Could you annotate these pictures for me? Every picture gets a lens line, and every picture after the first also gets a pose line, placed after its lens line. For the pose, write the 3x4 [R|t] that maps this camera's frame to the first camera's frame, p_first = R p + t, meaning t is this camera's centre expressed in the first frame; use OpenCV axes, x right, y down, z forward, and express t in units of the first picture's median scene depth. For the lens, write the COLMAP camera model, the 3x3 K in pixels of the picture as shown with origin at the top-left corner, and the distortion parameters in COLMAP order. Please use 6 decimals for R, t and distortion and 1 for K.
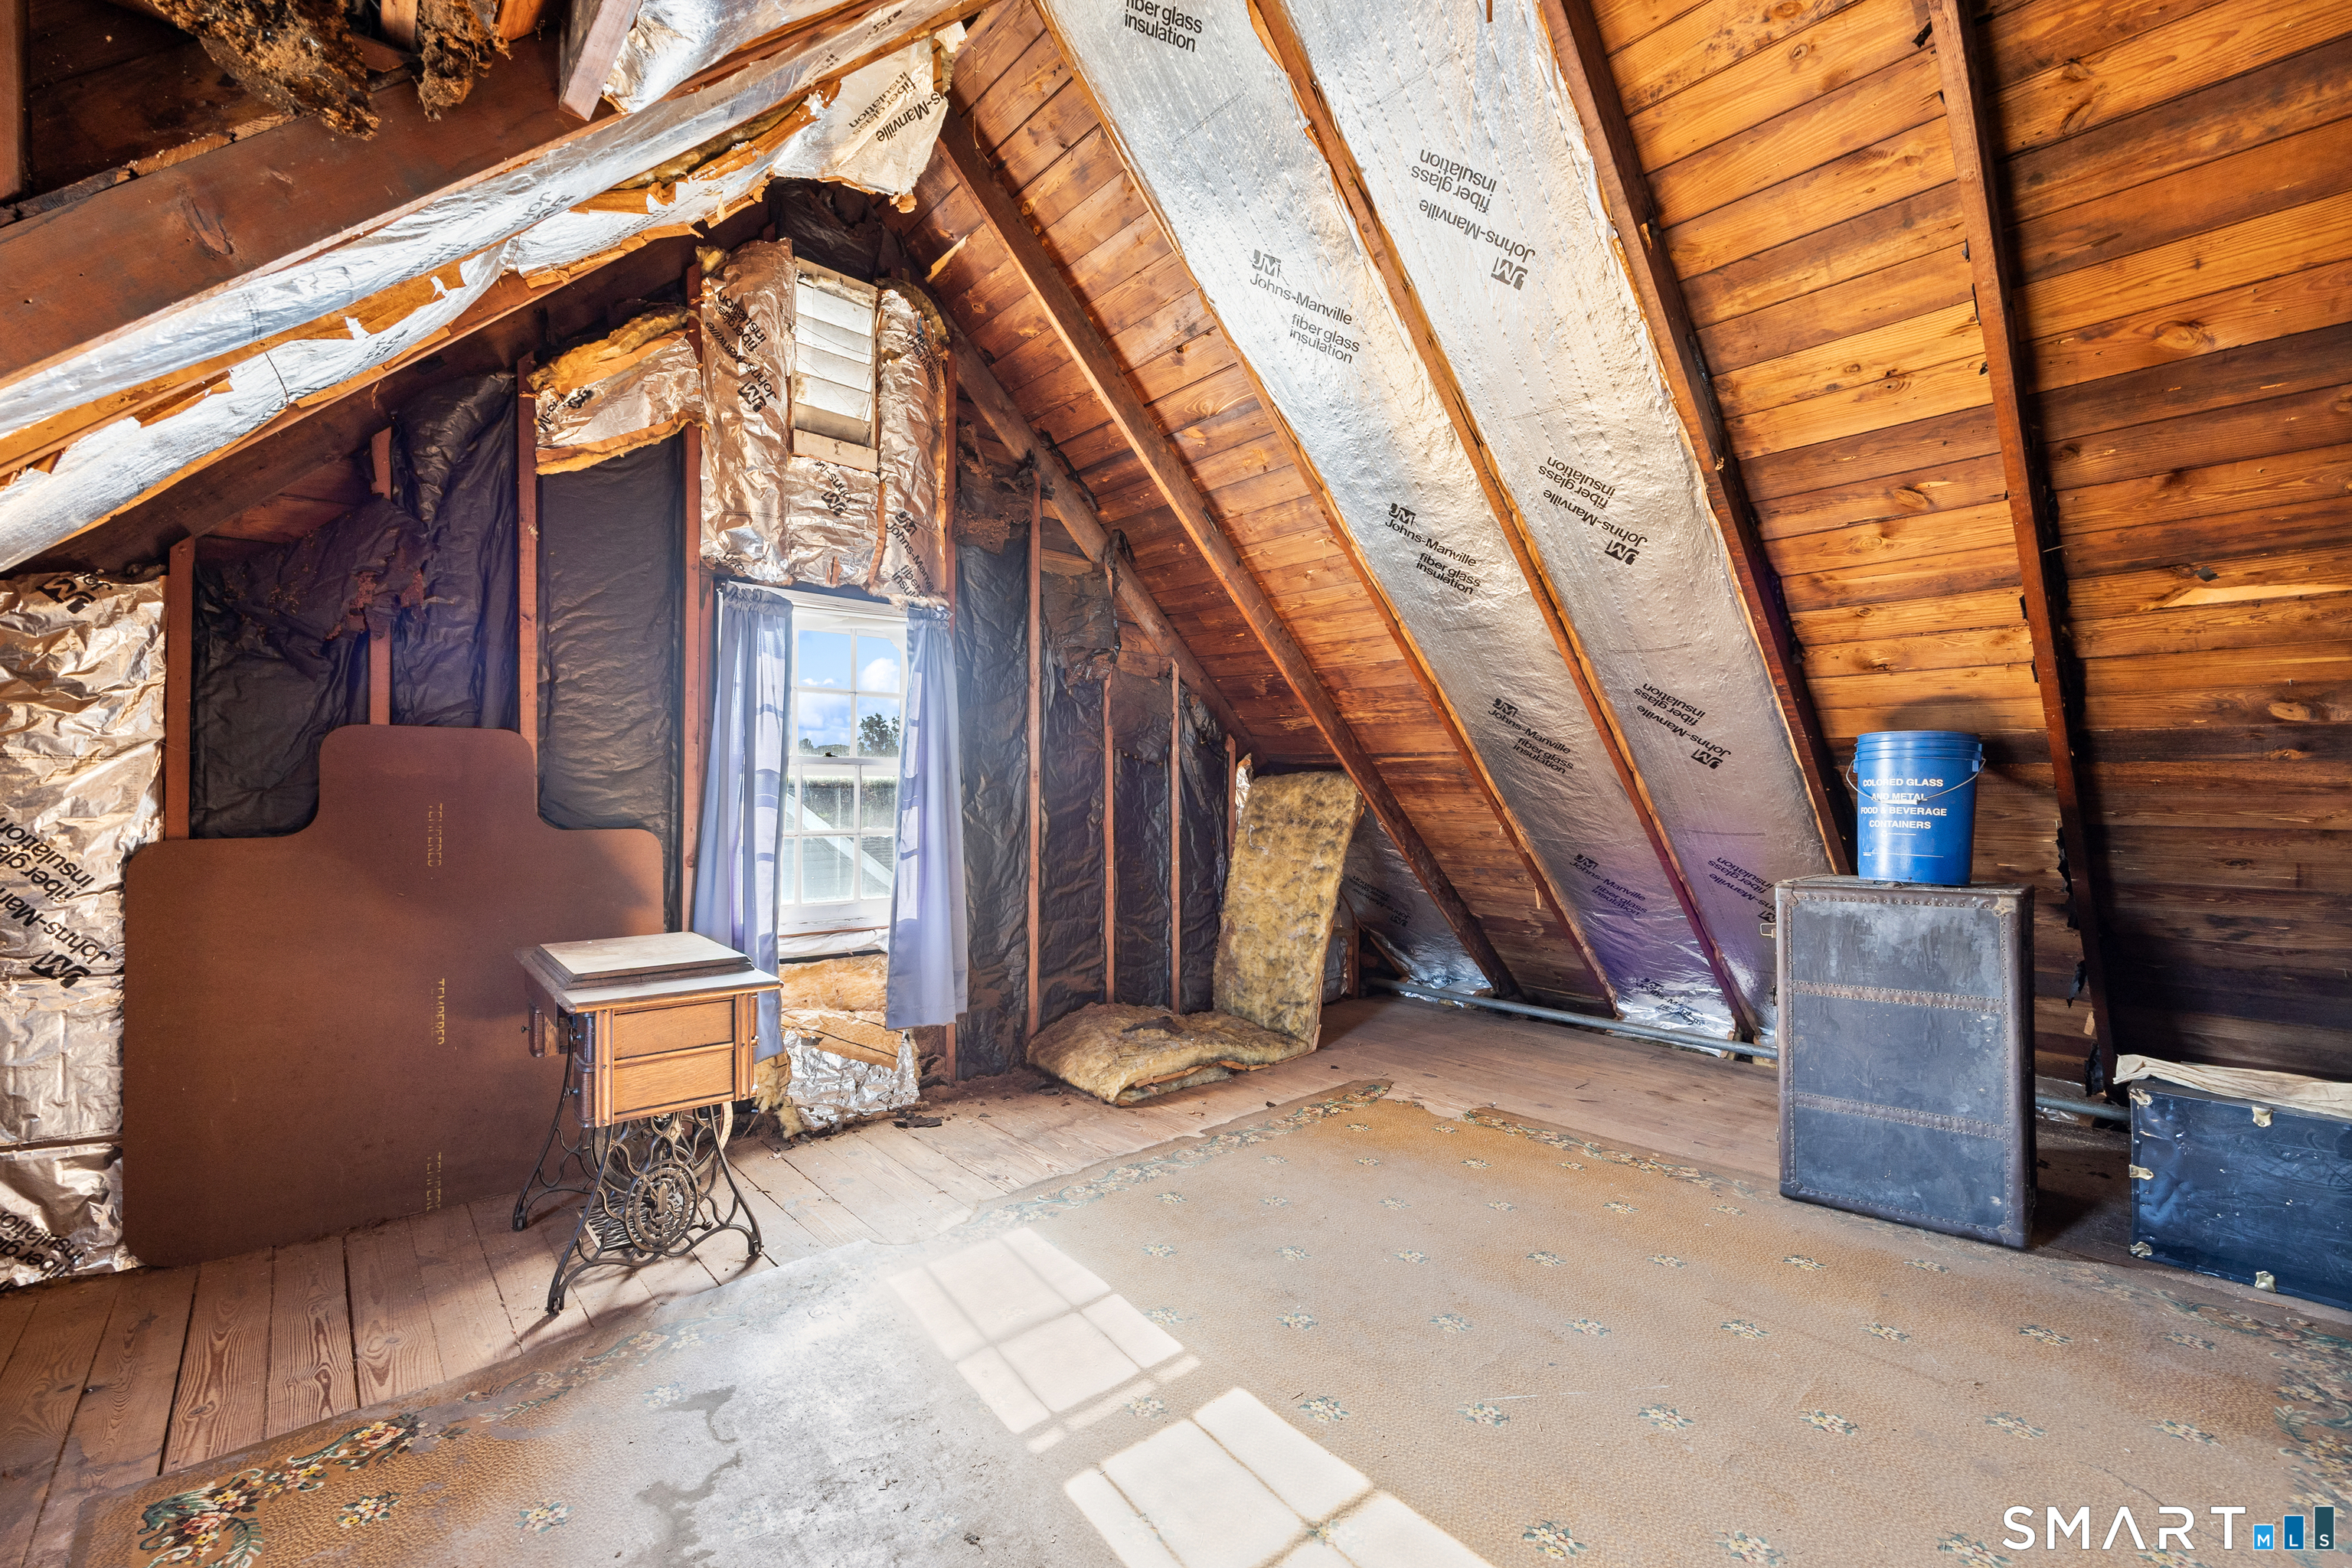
lens RADIAL K [[972.3, 0, 1183.3], [0, 972.3, 789.7], [0, 0, 1]] dist [0.002133, -0.000735]
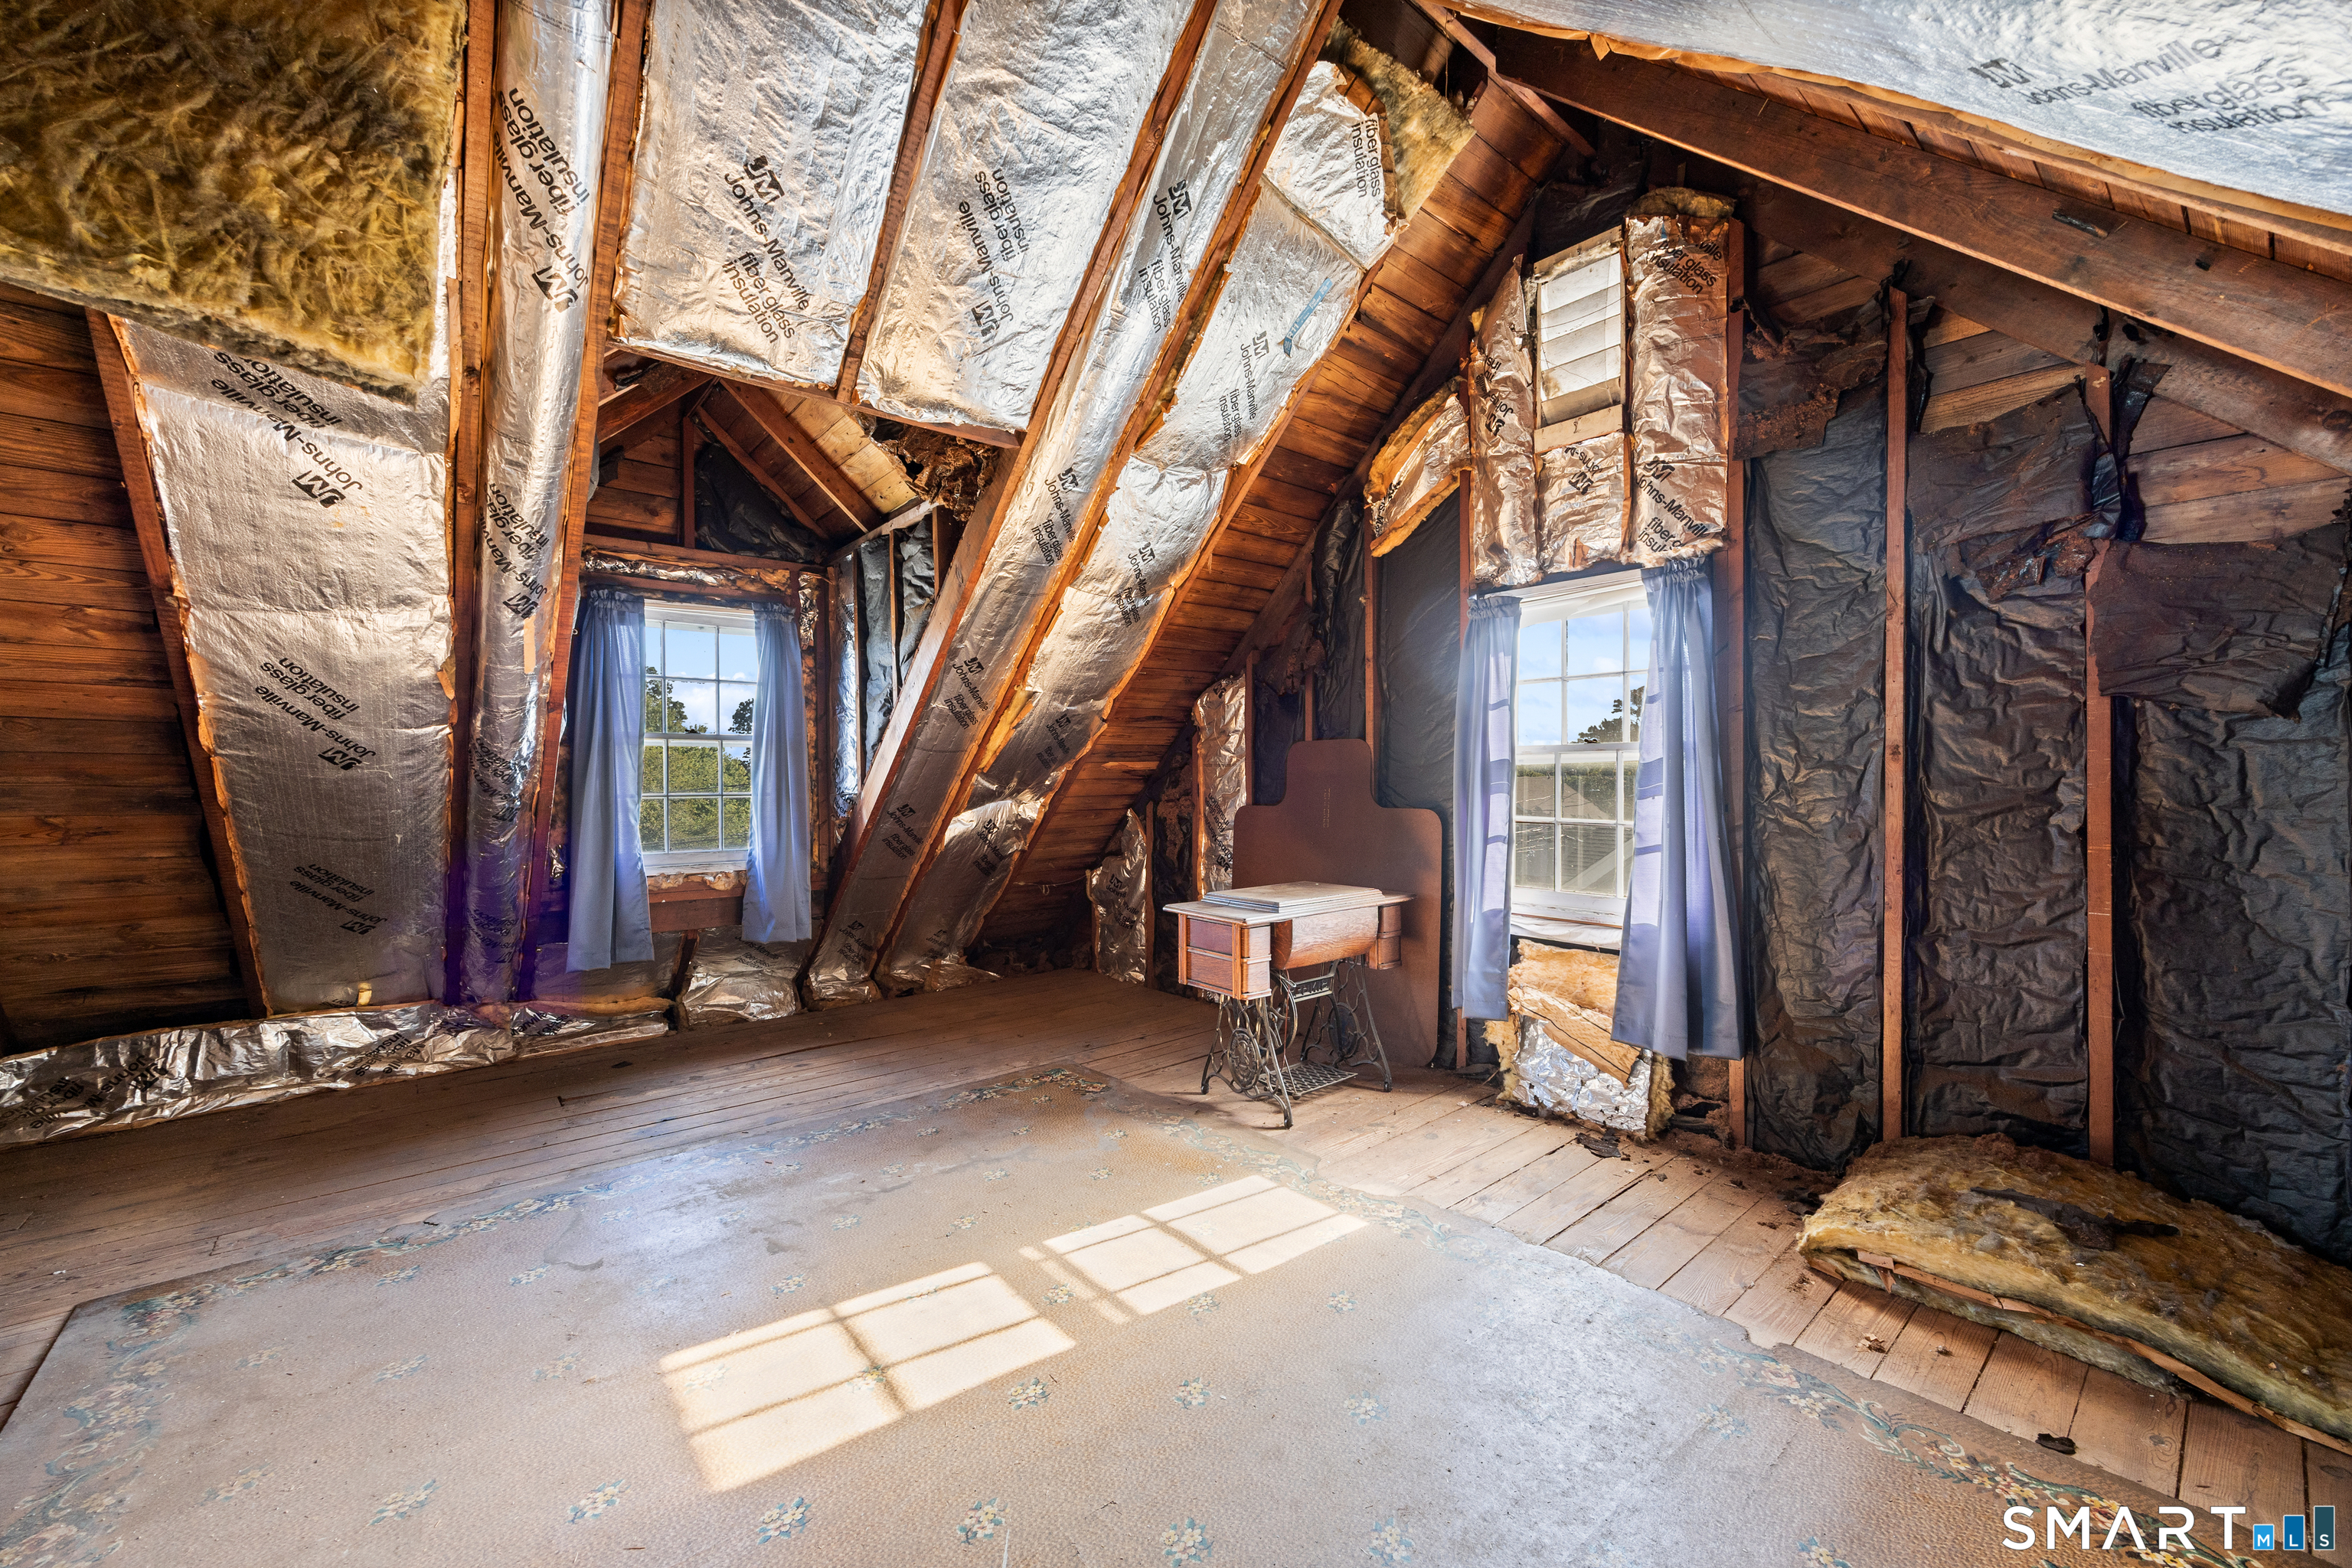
lens RADIAL K [[913.2, 0, 1181.0], [0, 913.2, 785.1], [0, 0, 1]] dist [-0.003409, -0.000471]
pose [[-0.035374, 0.003224, -0.999369, 0.735938], [0.009636, 0.999949, 0.002885, 0.002615], [0.999328, -0.009528, -0.035403, 0.815899]]
